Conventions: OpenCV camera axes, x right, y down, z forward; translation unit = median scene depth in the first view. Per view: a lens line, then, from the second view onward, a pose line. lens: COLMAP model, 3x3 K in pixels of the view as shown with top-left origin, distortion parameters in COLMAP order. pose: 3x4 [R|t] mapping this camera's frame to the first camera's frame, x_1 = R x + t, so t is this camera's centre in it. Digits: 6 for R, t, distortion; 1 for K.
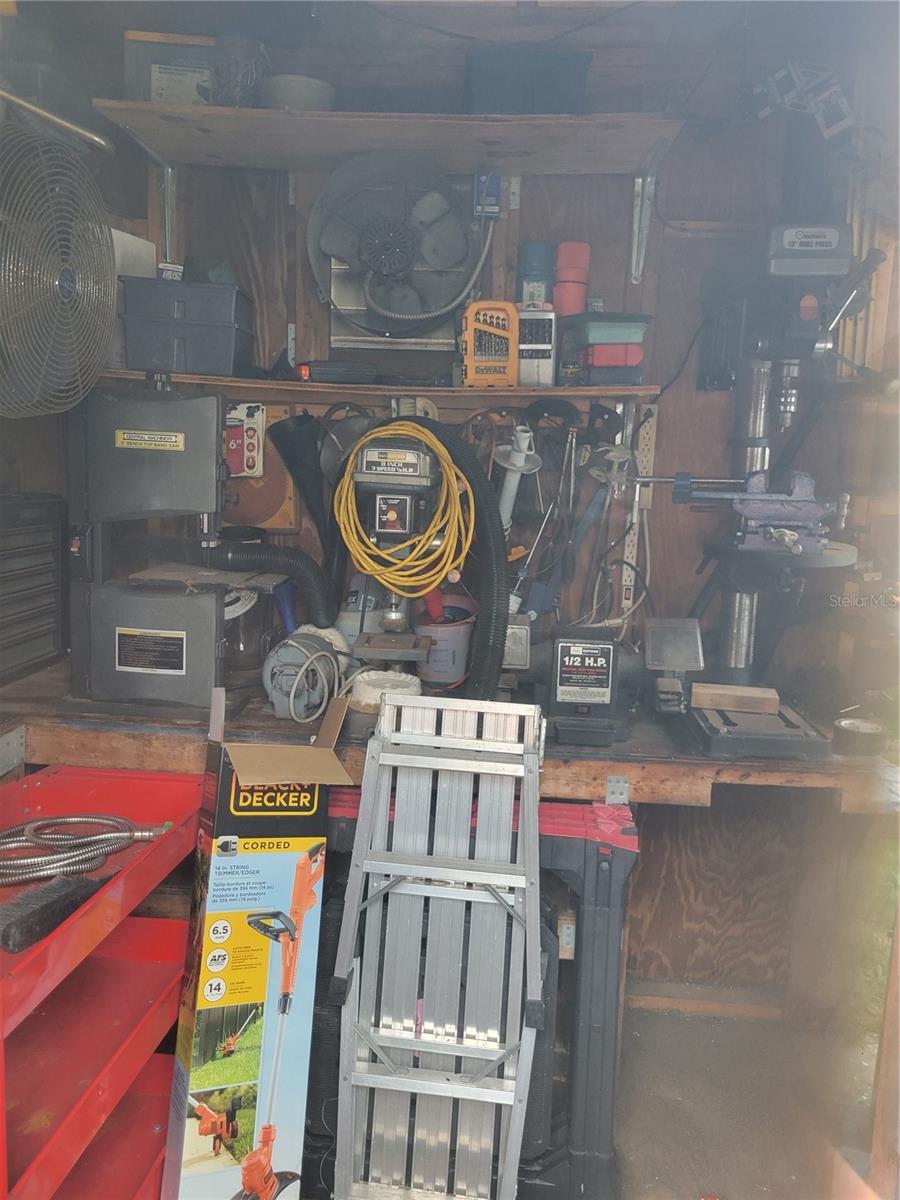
lens RADIAL K [[889.7, 0, 445.1], [0, 889.7, 604.9], [0, 0, 1]] dist [0.049631, -0.029395]
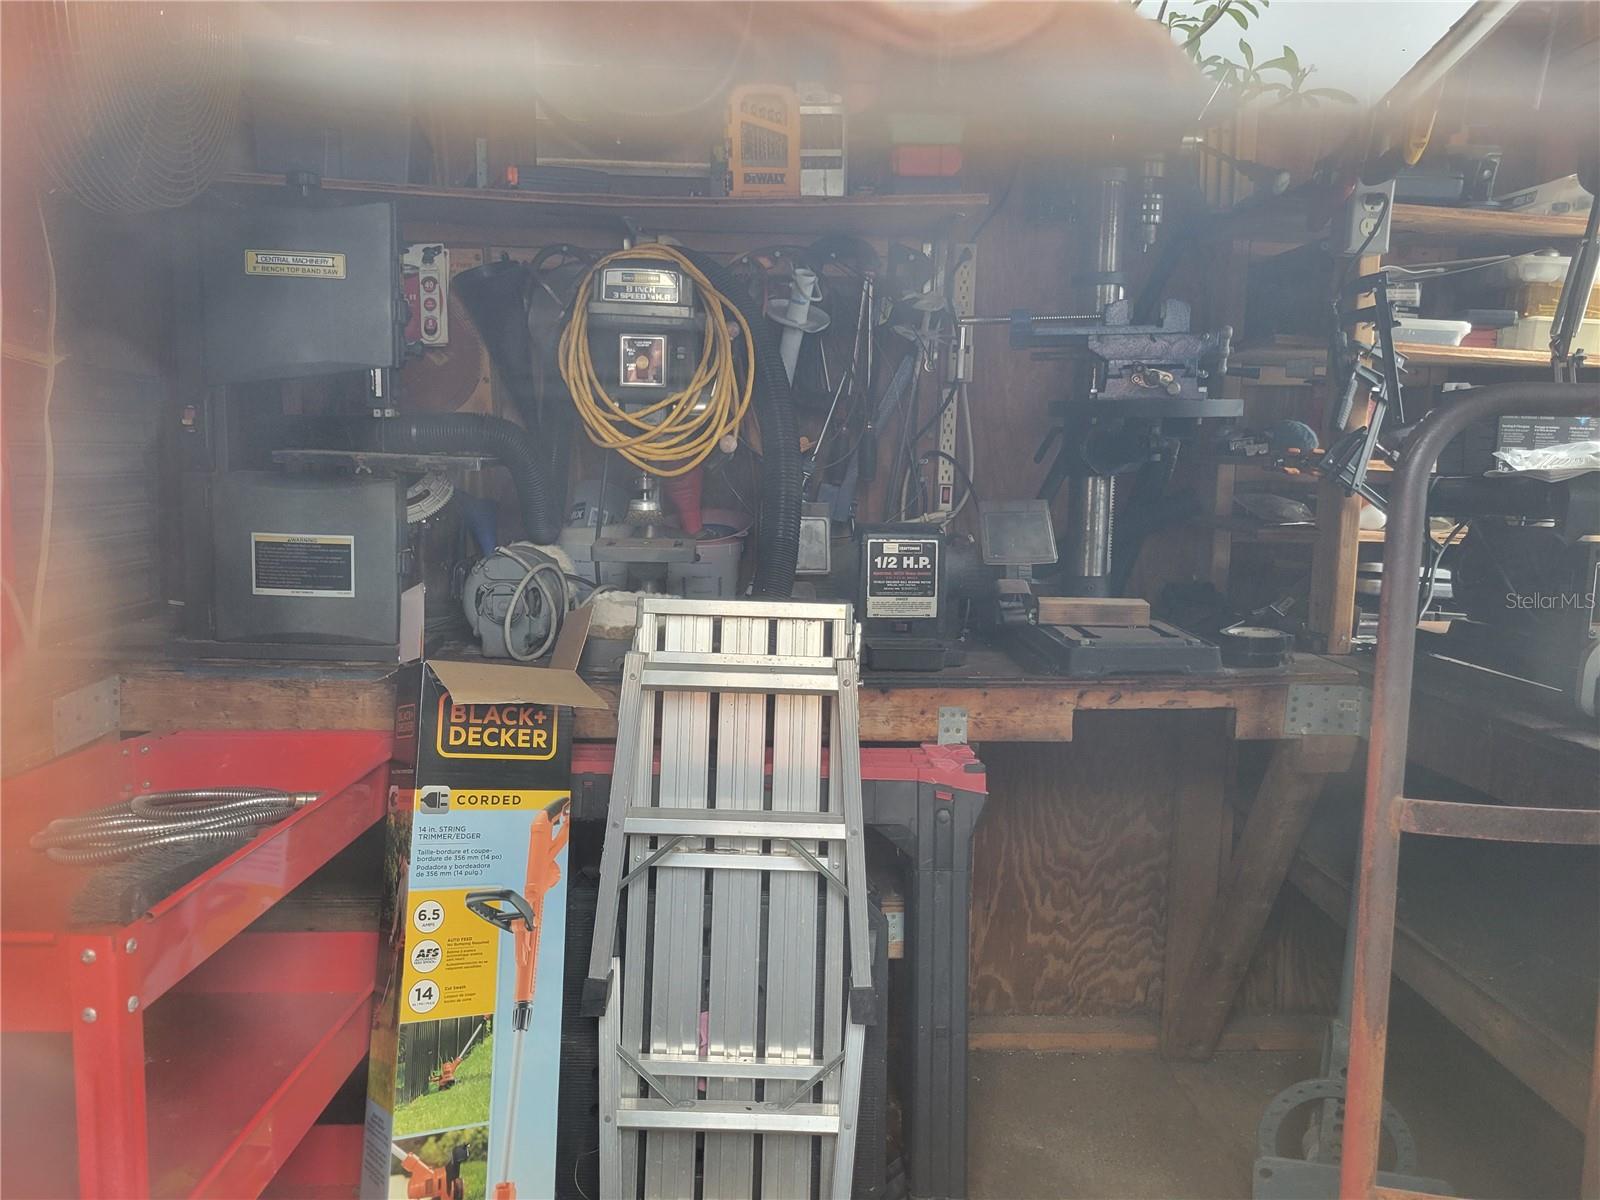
lens RADIAL K [[1186.3, 0, 795.5], [0, 1186.3, 593.0], [0, 0, 1]] dist [0.049631, -0.029395]
pose [[0.993707, -0.032386, 0.107224, -0.043609], [0.034325, 0.999278, -0.016282, 0.106872], [-0.106619, 0.019860, 0.994102, 0.010960]]
